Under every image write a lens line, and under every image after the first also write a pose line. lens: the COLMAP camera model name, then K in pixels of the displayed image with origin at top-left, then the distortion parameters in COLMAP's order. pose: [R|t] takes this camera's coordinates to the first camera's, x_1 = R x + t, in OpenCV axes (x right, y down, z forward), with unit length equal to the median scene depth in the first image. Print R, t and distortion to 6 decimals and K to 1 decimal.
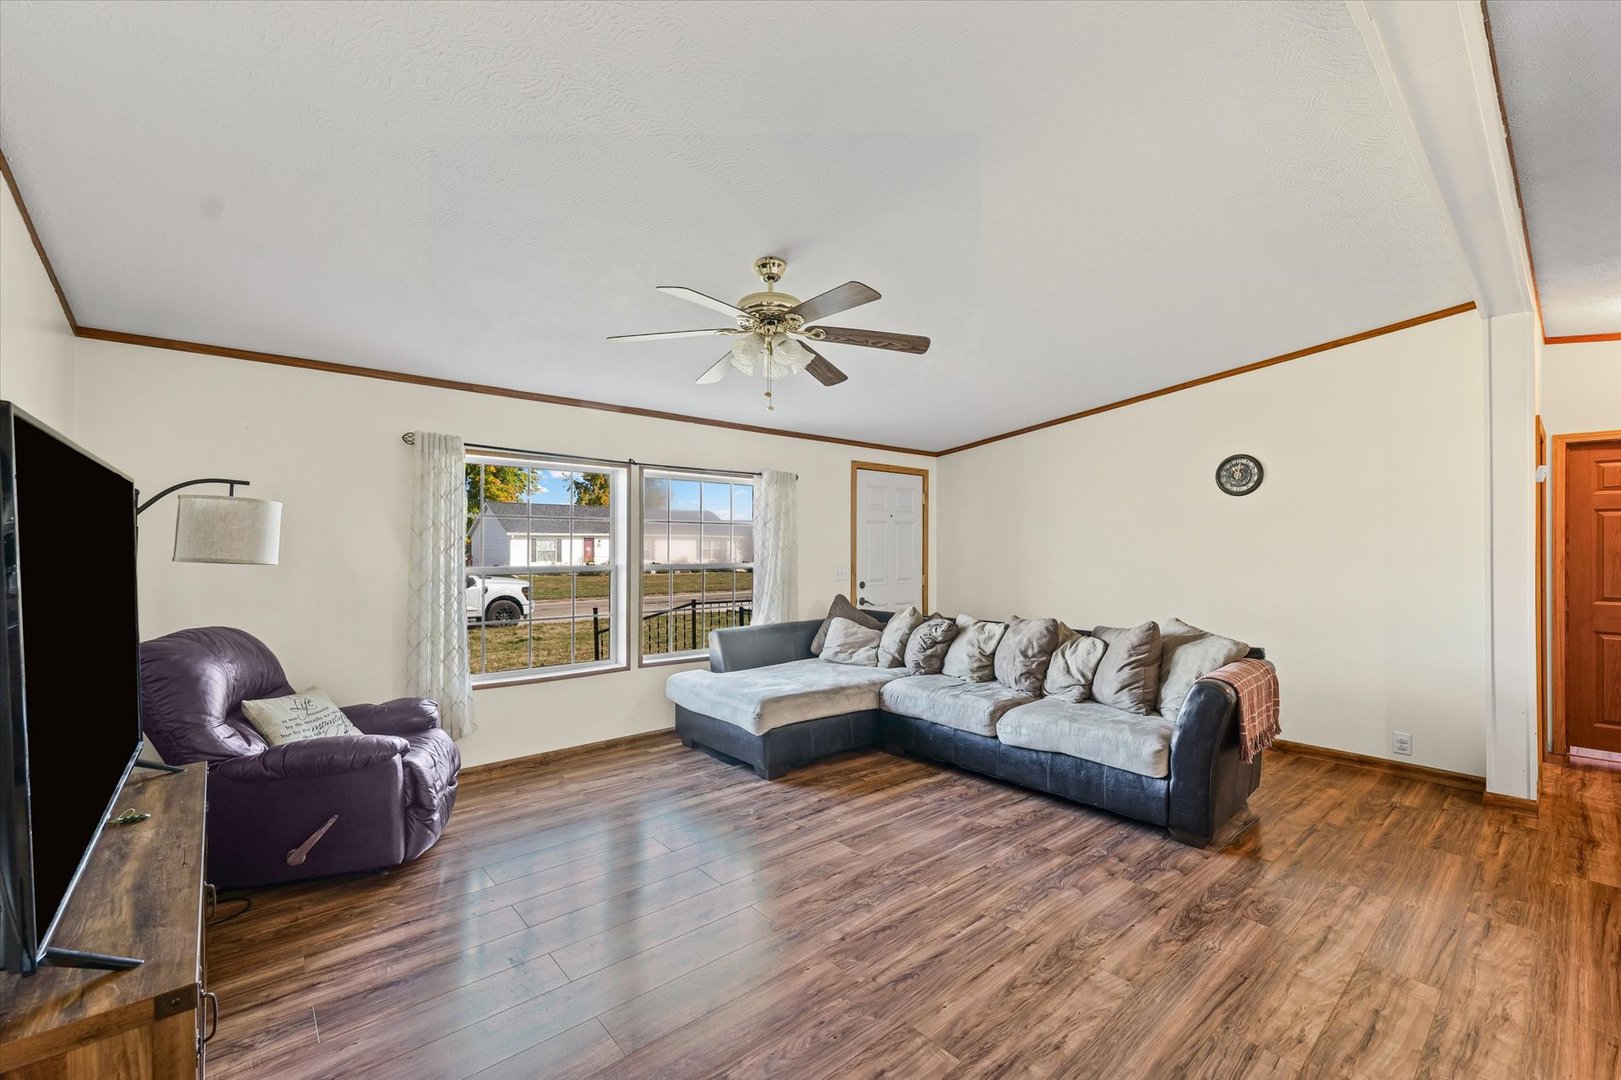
lens RADIAL K [[660.2, 0, 810.5], [0, 660.2, 540.0], [0, 0, 1]] dist [0.000365, -0.000069]
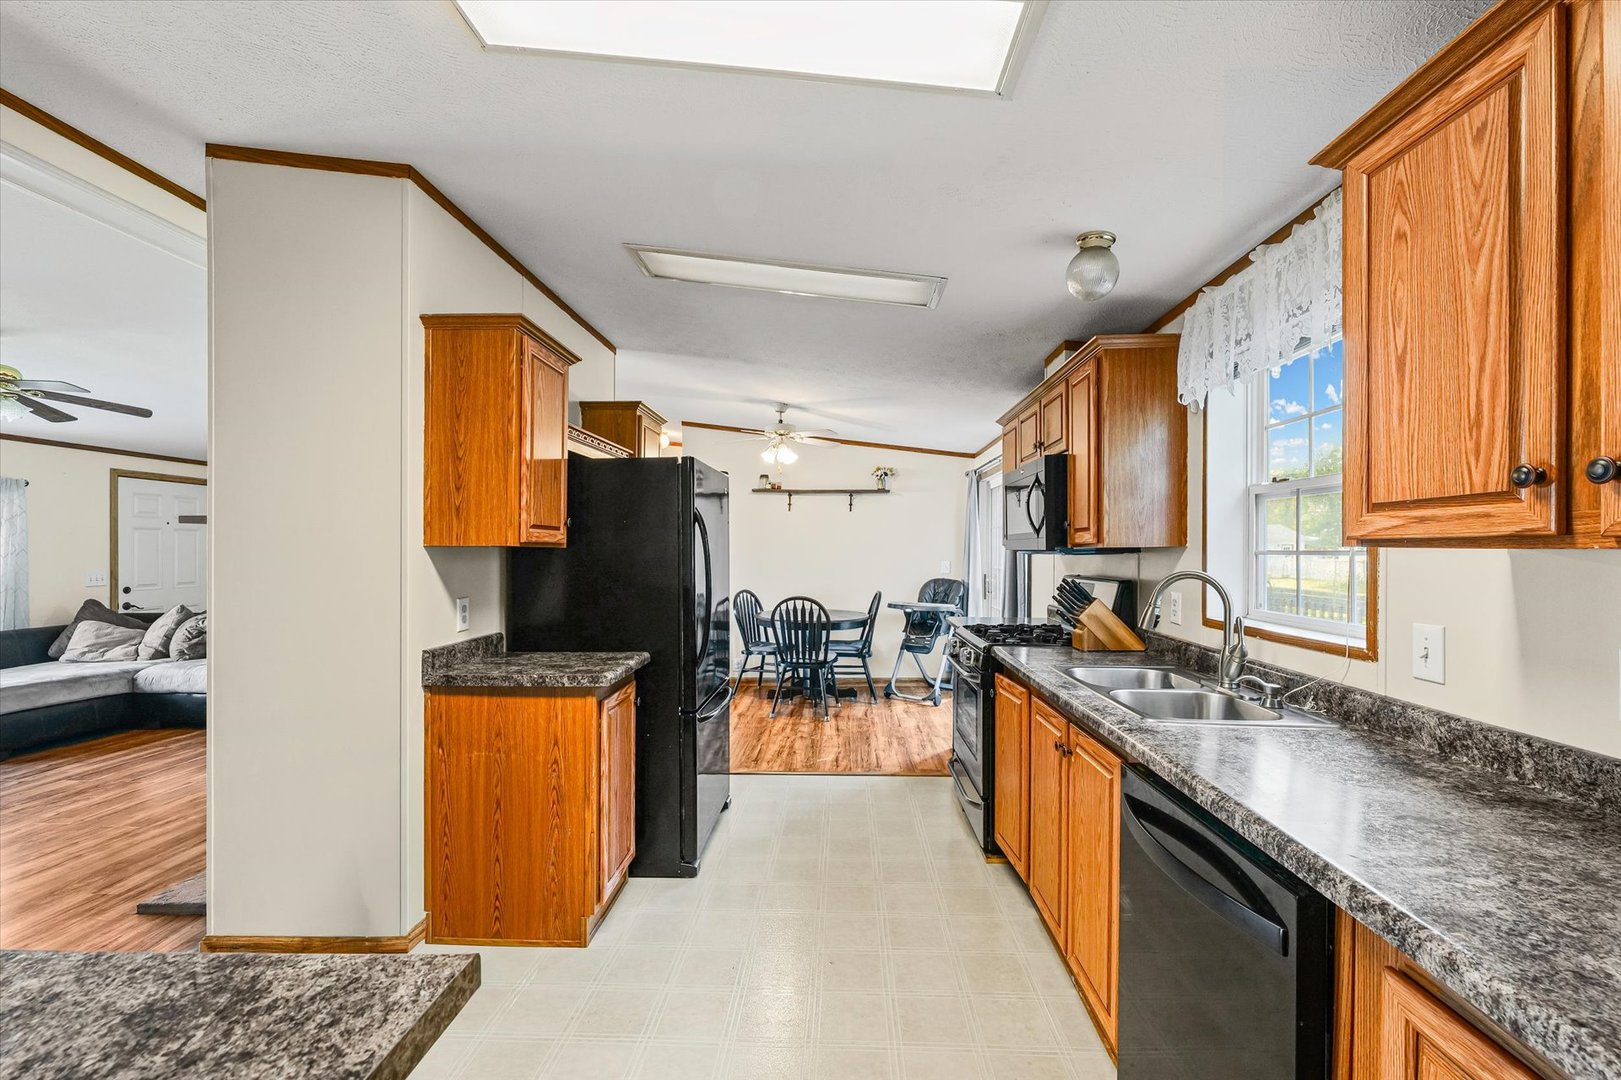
lens RADIAL K [[687.3, 0, 810.5], [0, 687.3, 540.0], [0, 0, 1]] dist [0.001344, 0.000312]
pose [[0.689209, -0.003443, 0.724554, 0.051076], [0.002734, 0.999994, 0.002152, -0.012803], [-0.724557, 0.000498, 0.689214, -0.722085]]
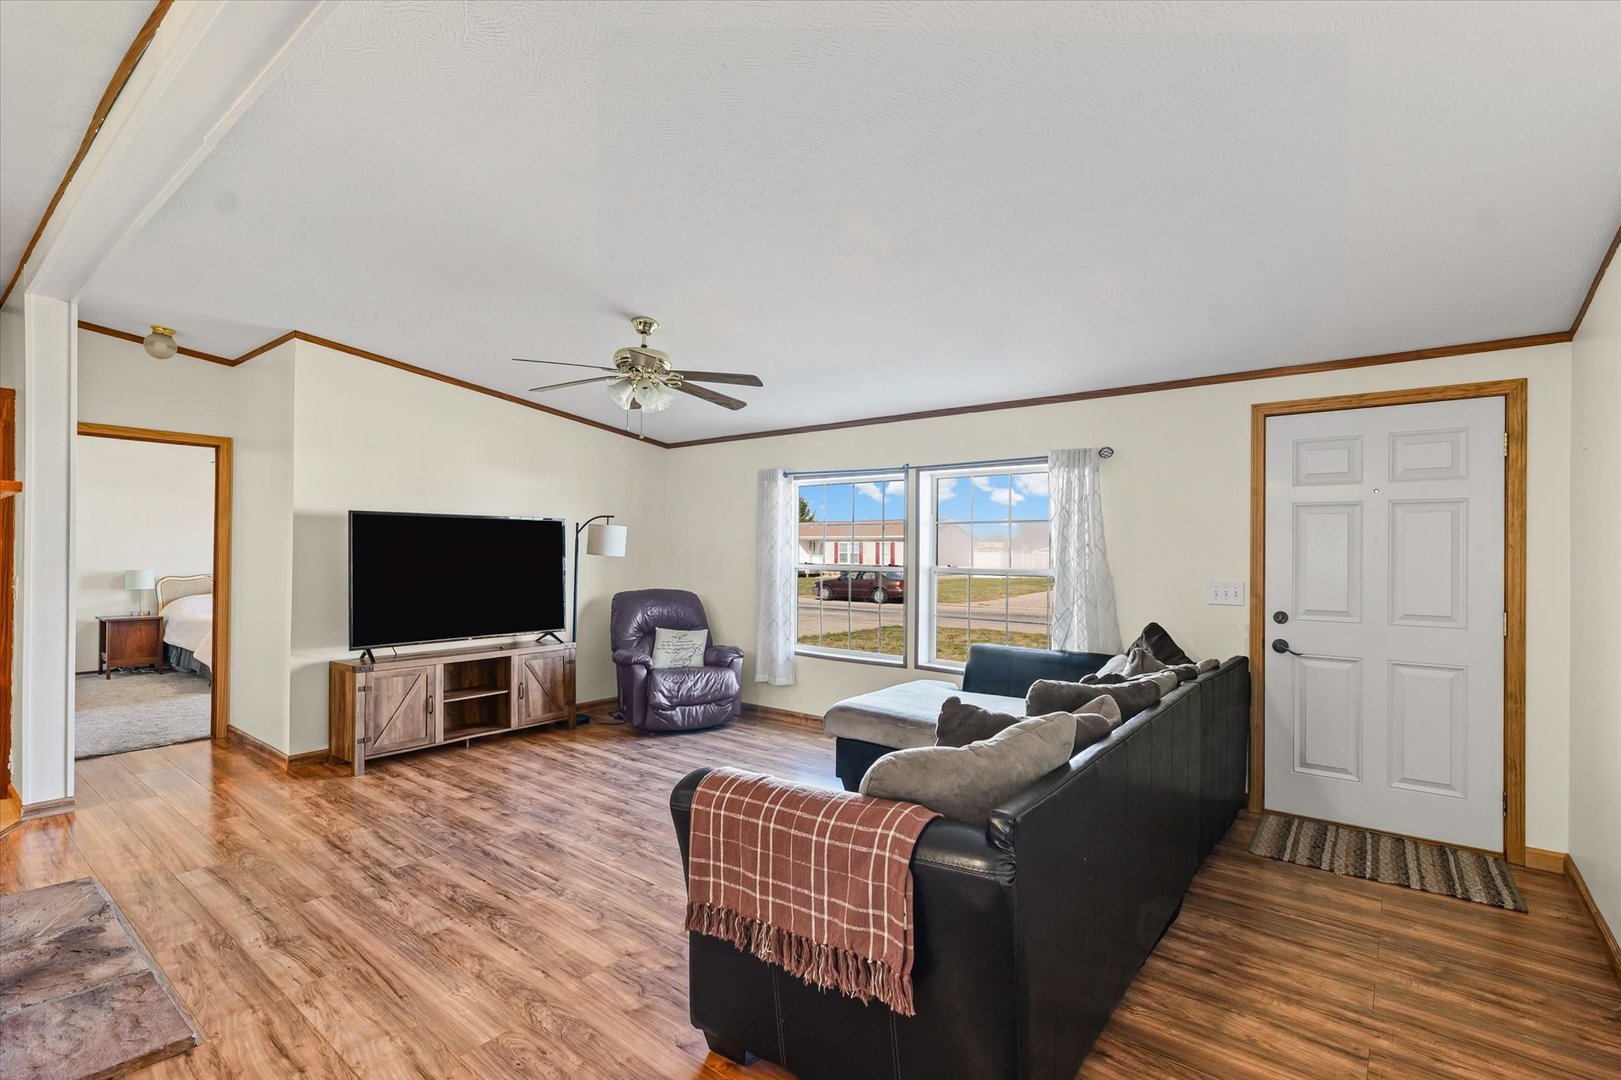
lens RADIAL K [[741.4, 0, 810.5], [0, 741.4, 540.0], [0, 0, 1]] dist [0.001002, 0.000300]
pose [[0.194326, -0.010328, -0.980883, 0.900463], [0.005347, 0.999941, -0.009470, 0.006730], [0.980922, -0.003405, 0.194370, 0.674225]]
